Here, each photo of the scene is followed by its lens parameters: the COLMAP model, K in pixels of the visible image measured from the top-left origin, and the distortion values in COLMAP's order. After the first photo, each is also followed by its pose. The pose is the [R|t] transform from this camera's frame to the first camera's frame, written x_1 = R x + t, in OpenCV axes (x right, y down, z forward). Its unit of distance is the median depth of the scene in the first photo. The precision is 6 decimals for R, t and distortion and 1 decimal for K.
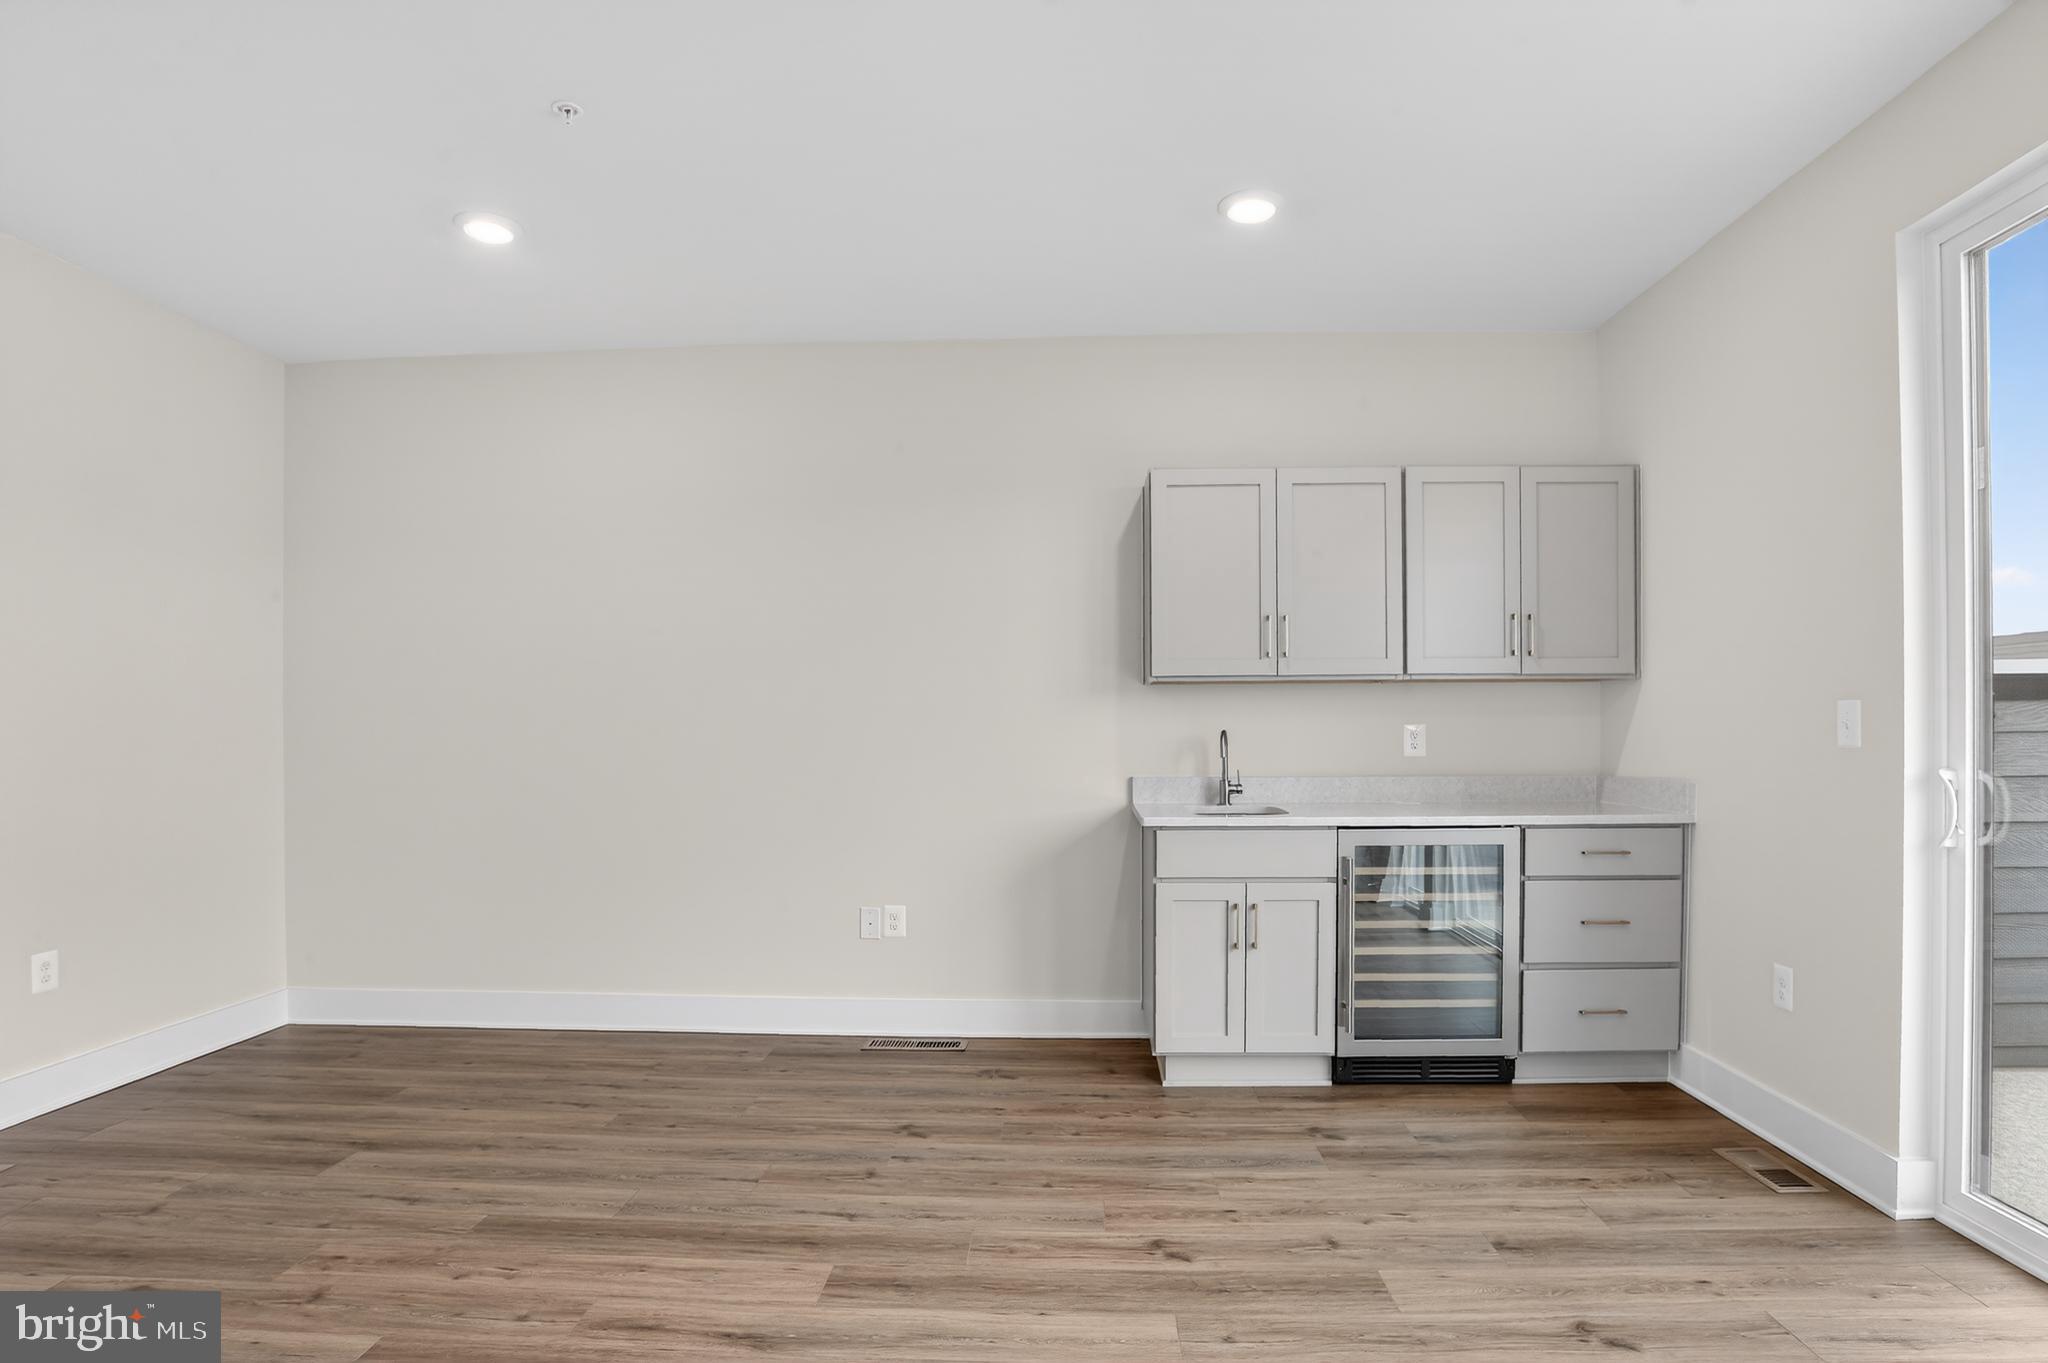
lens RADIAL K [[1072.3, 0, 1026.0], [0, 1072.3, 741.8], [0, 0, 1]] dist [-0.001528, -0.000165]
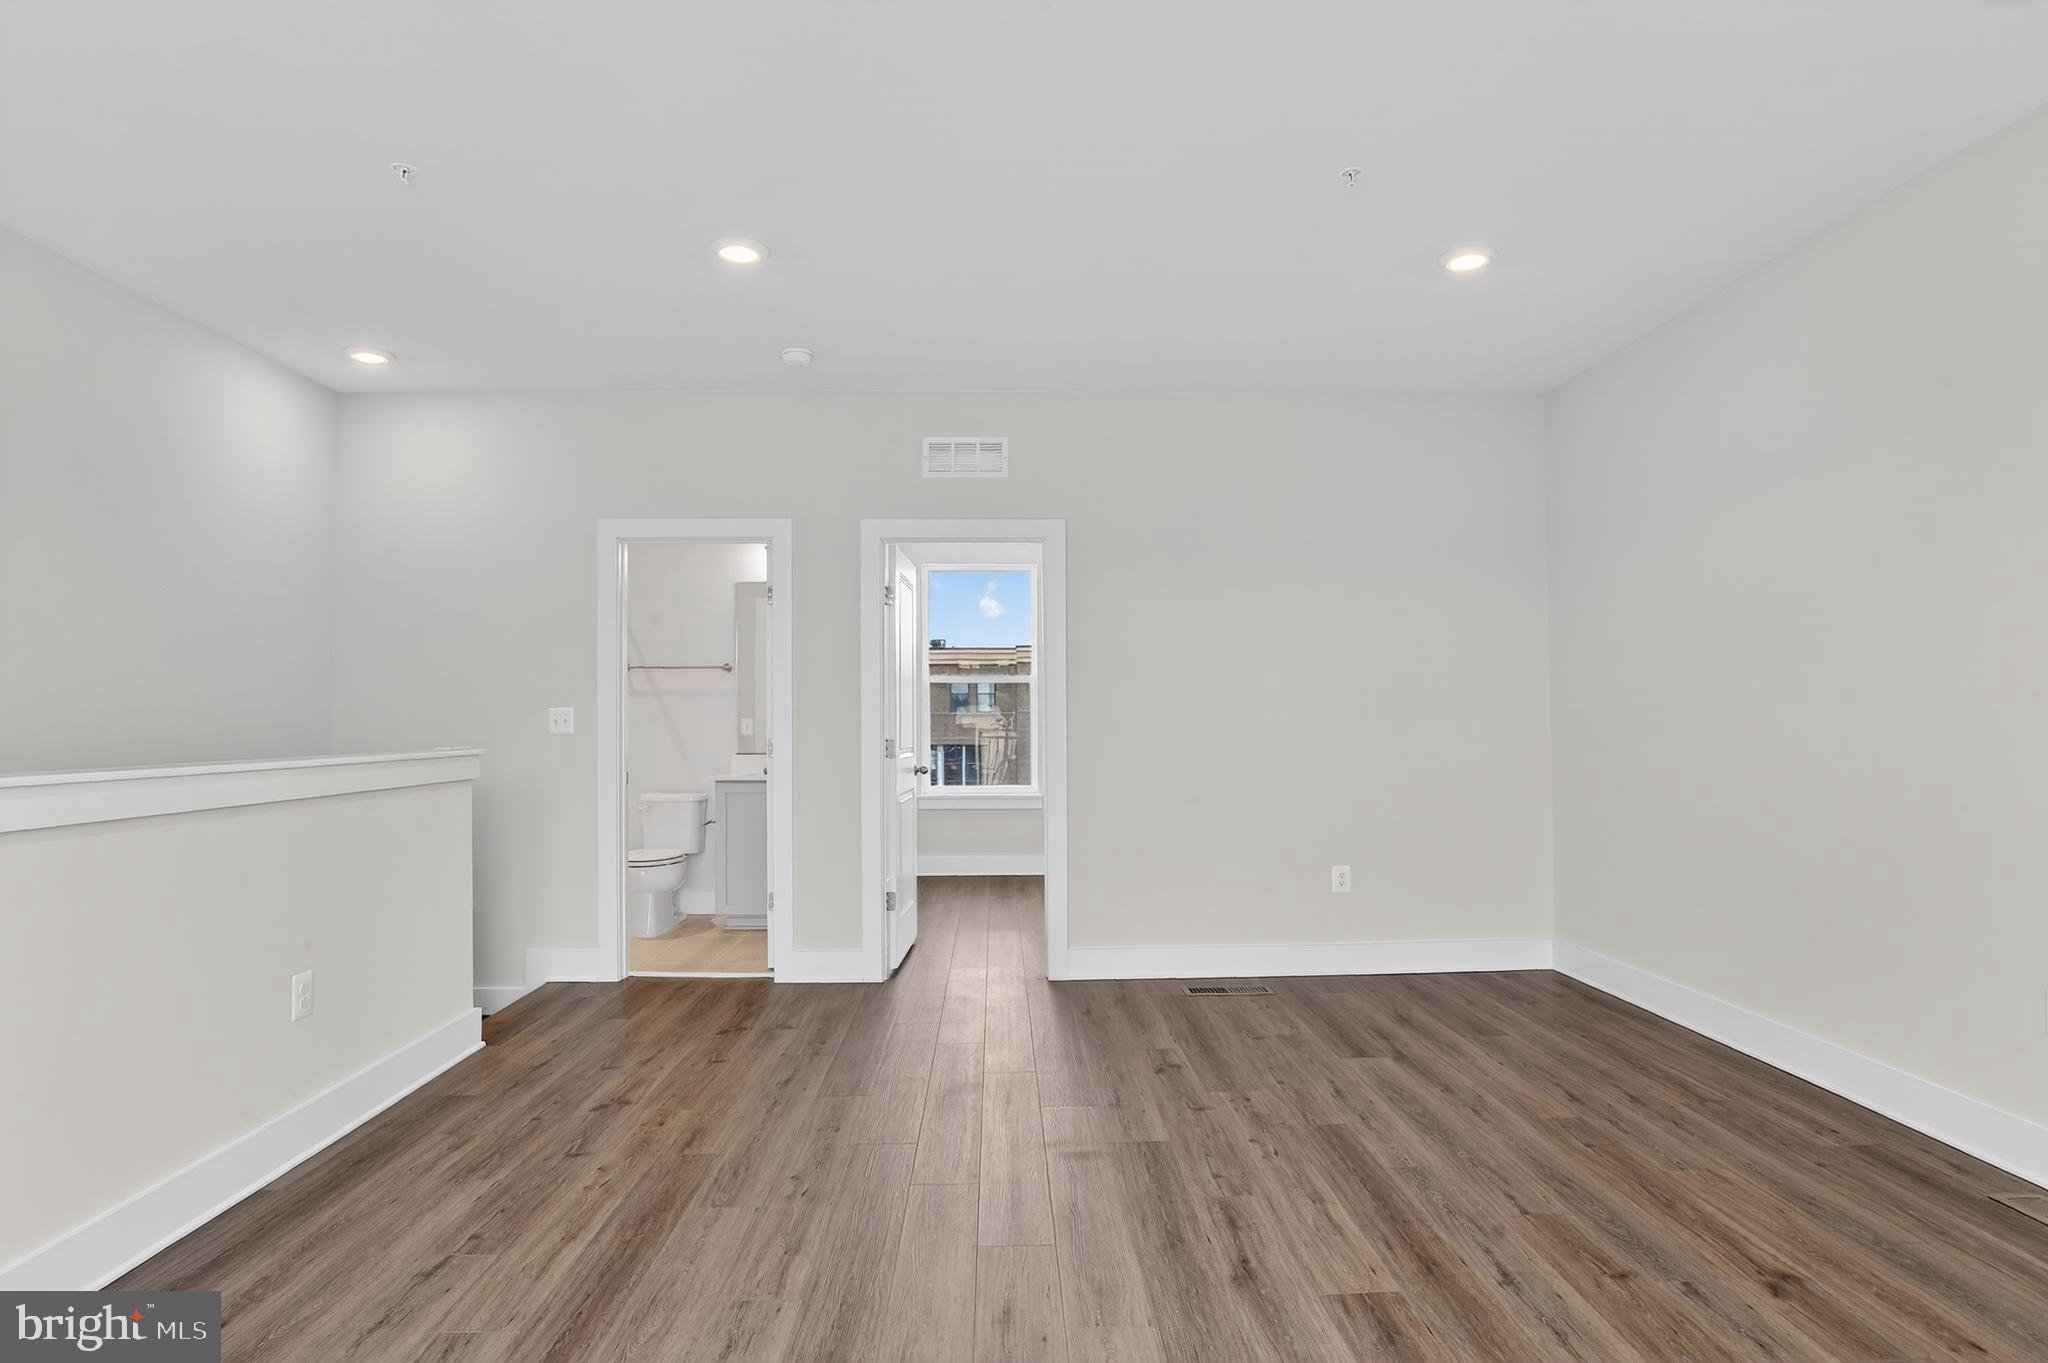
lens RADIAL K [[1096.3, 0, 1028.4], [0, 1096.3, 730.7], [0, 0, 1]] dist [0.001217, 0.001034]
pose [[0.078682, 0.000778, -0.996899, 0.555984], [0.007405, 0.999972, 0.001365, 0.007954], [0.996872, -0.007490, 0.078674, 0.475905]]
